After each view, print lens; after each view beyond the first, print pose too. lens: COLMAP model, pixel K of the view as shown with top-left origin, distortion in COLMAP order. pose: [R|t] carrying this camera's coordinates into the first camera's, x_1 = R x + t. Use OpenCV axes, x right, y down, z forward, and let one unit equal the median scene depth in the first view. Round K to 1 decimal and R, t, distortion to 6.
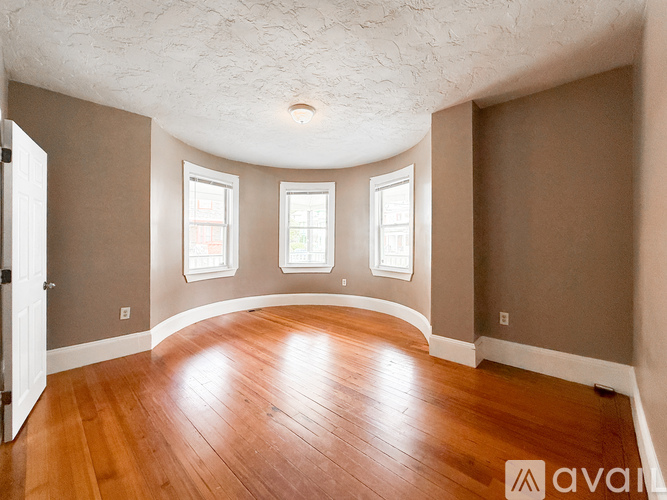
lens RADIAL K [[274.3, 0, 332.7], [0, 274.3, 236.8], [0, 0, 1]] dist [0.000248, -0.000085]
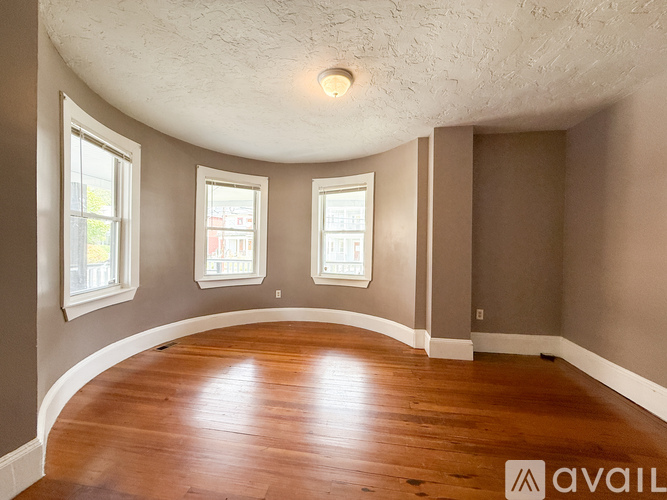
lens RADIAL K [[264.5, 0, 333.5], [0, 264.5, 250.0], [0, 0, 1]] dist [-0.001180, -0.000140]
pose [[0.828694, 0.005180, 0.559678, -0.313673], [-0.023668, 0.999387, 0.025796, -0.001071], [-0.559201, -0.034624, 0.828309, 0.222756]]
